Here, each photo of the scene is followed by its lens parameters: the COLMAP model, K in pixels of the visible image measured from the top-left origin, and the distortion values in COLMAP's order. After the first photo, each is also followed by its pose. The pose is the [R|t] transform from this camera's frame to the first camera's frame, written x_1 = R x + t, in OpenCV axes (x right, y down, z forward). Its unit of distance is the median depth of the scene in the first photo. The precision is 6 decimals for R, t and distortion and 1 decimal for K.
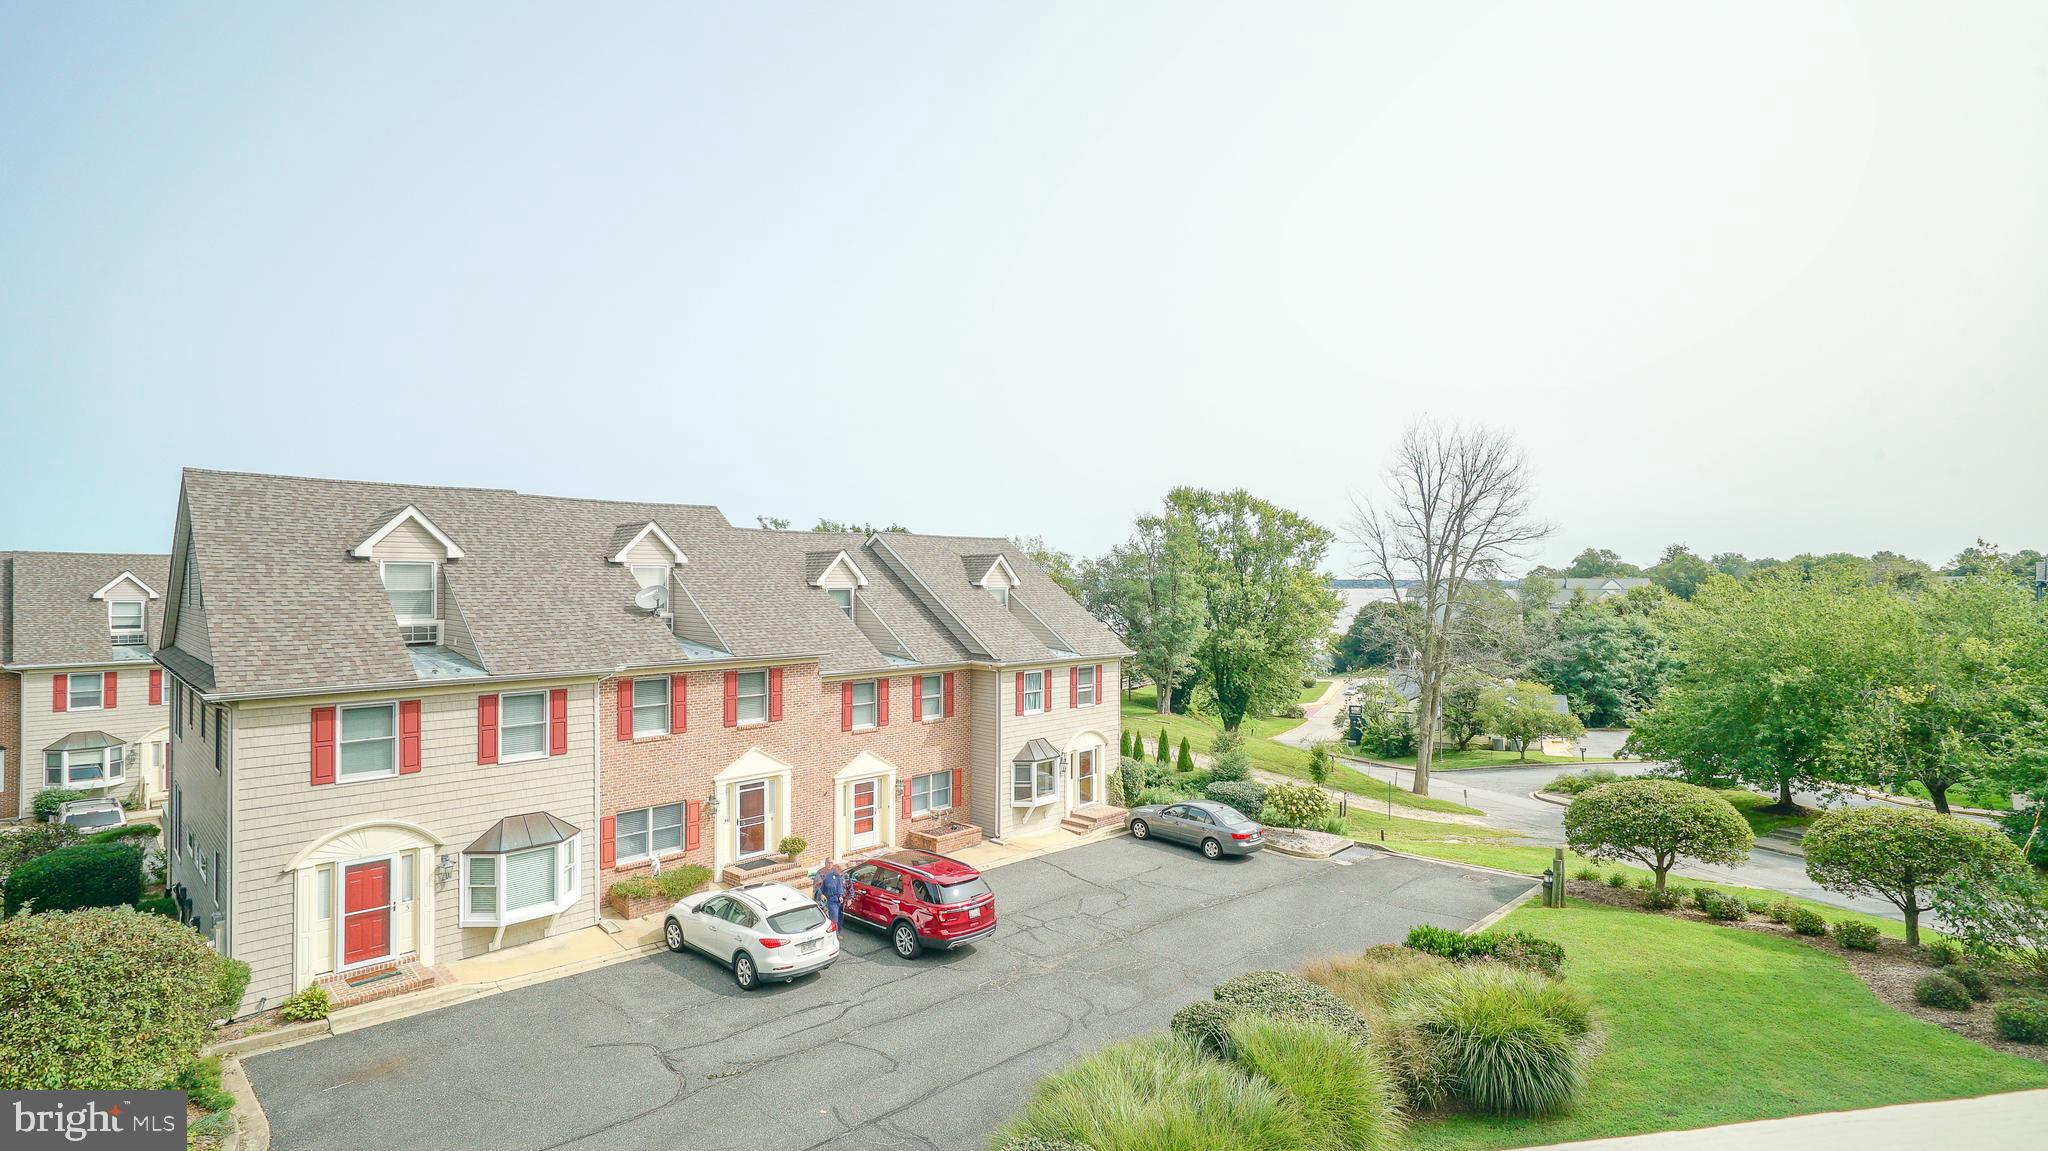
lens RADIAL K [[926.0, 0, 1024.0], [0, 926.0, 575.5], [0, 0, 1]] dist [-0.002756, 0.001200]
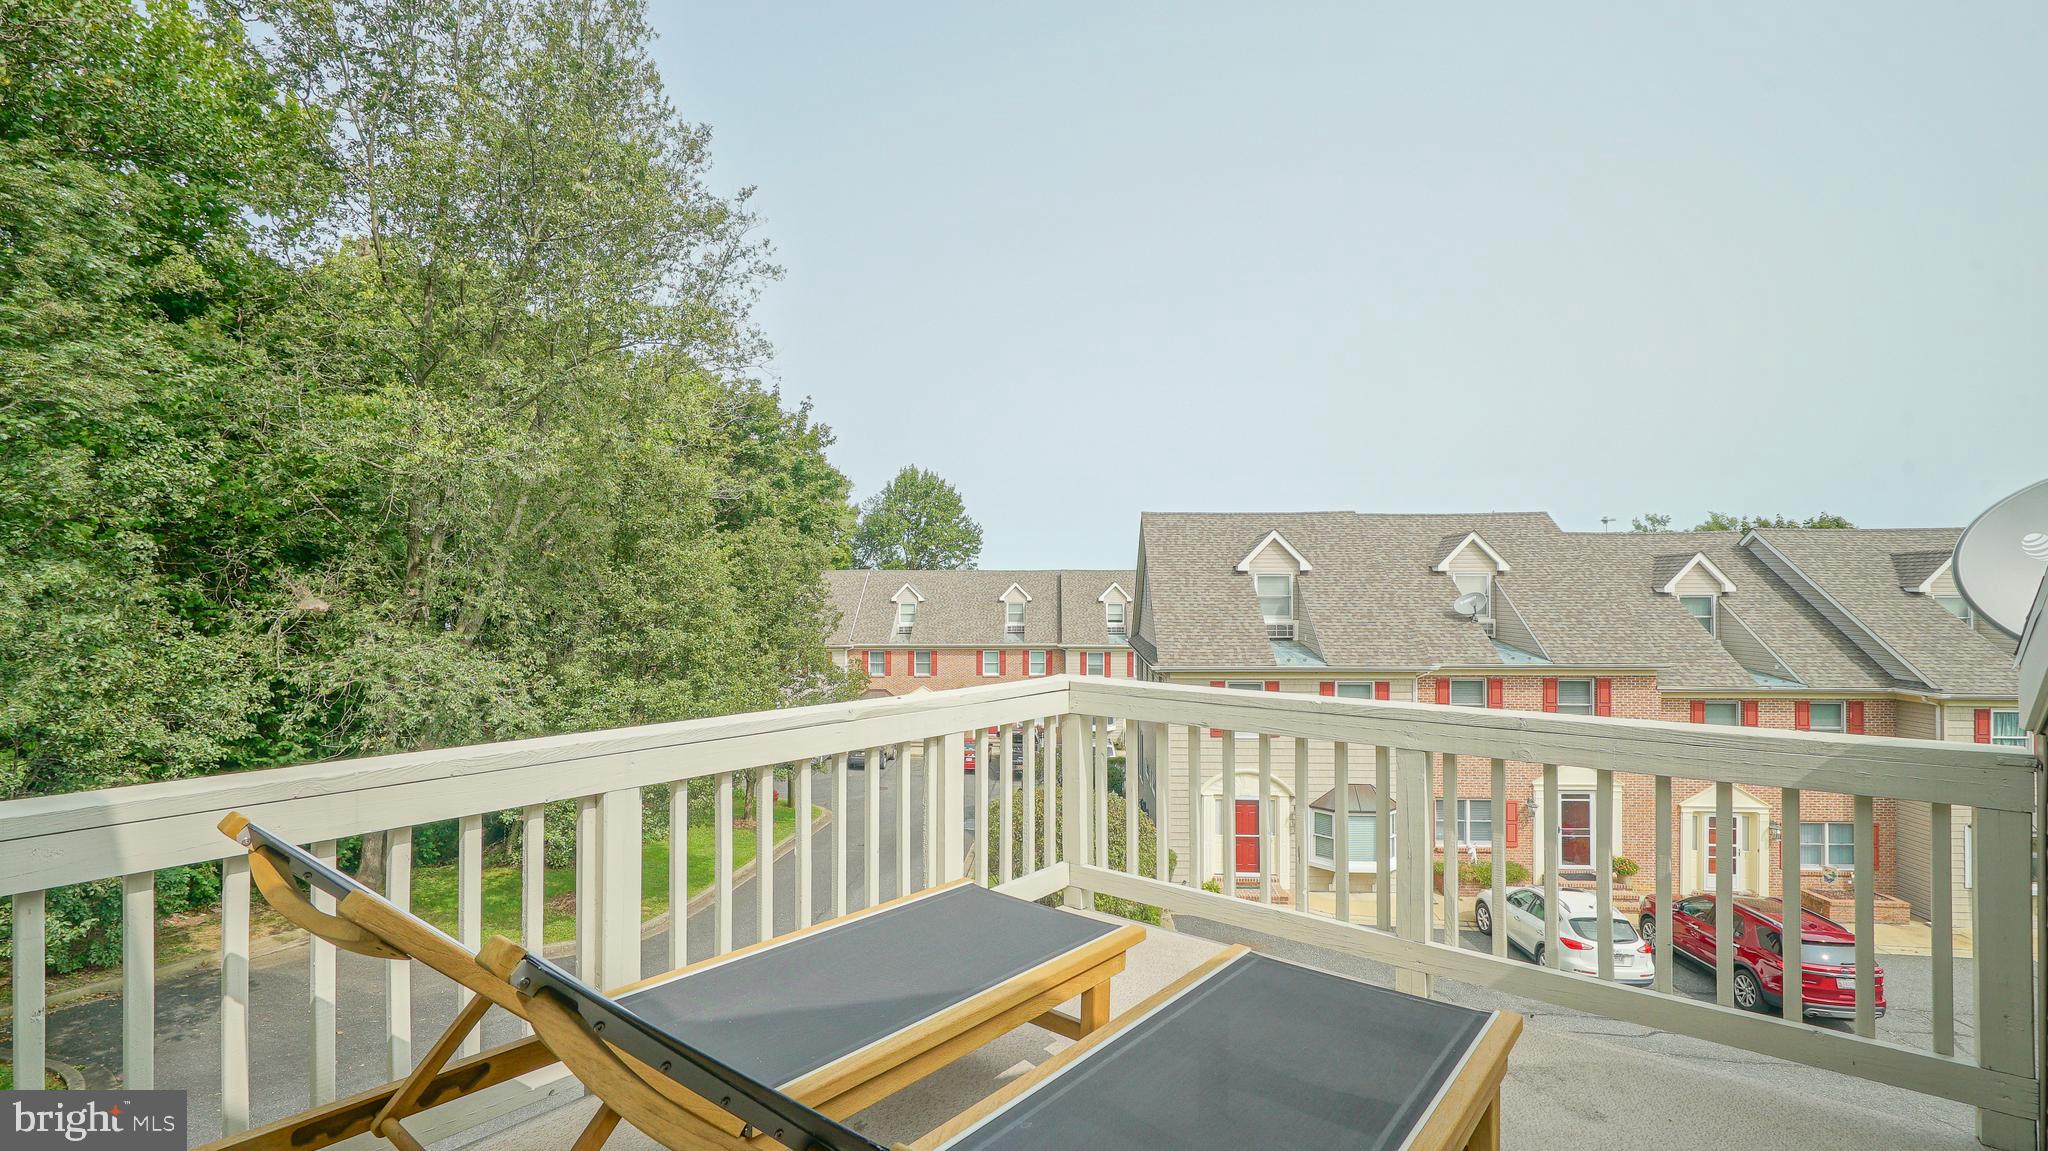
lens RADIAL K [[962.3, 0, 1029.1], [0, 962.3, 581.6], [0, 0, 1]] dist [0.000280, 0.000589]
pose [[0.651954, -0.008330, -0.758213, 0.119437], [0.009079, 0.999954, -0.003178, -0.003234], [0.758204, -0.004812, 0.652000, -0.118871]]
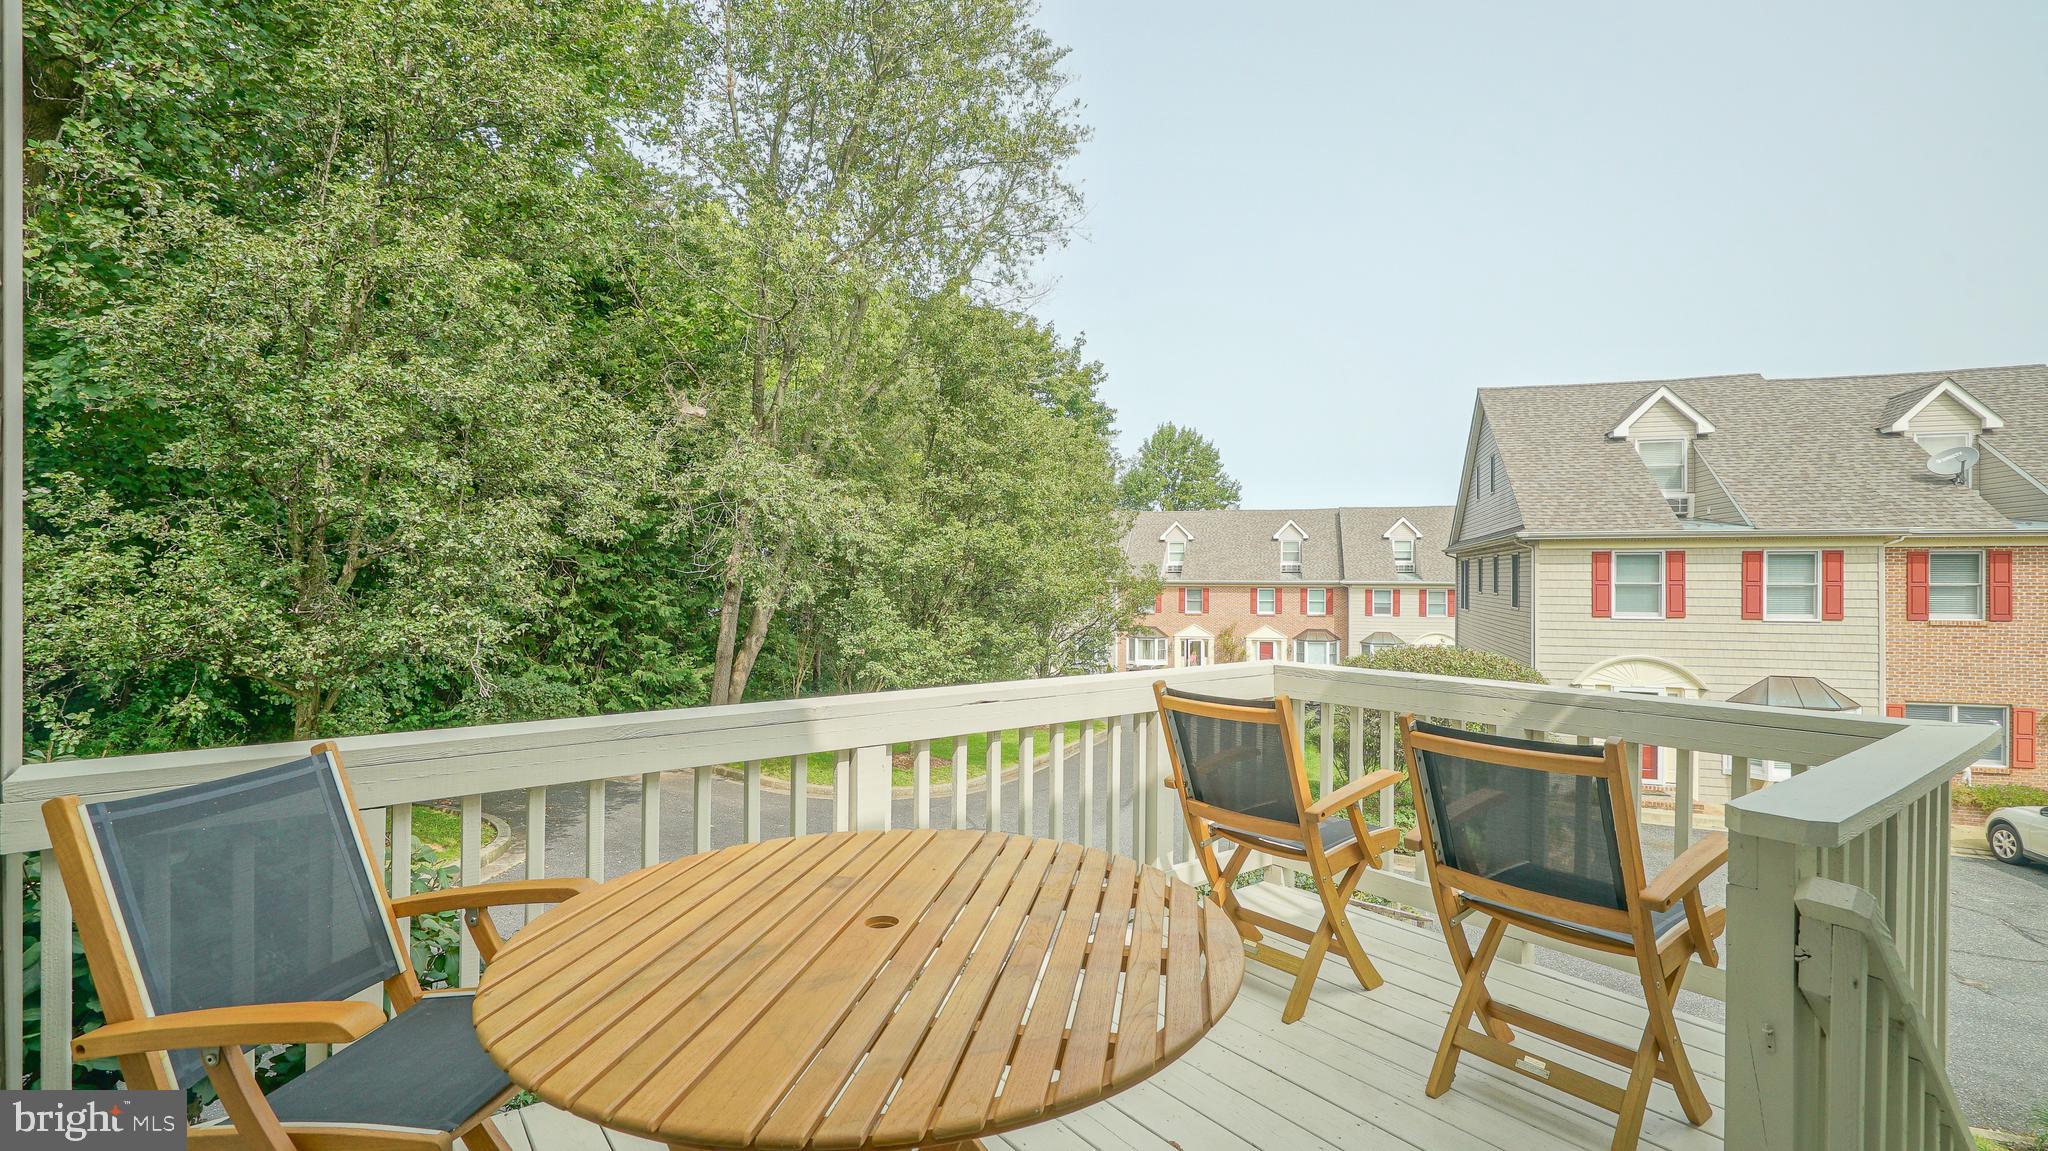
lens RADIAL K [[937.7, 0, 1024.0], [0, 937.7, 575.5], [0, 0, 1]] dist [-0.001948, 0.000535]
pose [[0.440177, 0.000803, -0.897911, -0.012381], [0.006255, 0.999973, 0.003961, 0.131429], [0.897889, -0.007360, 0.440159, -0.141799]]
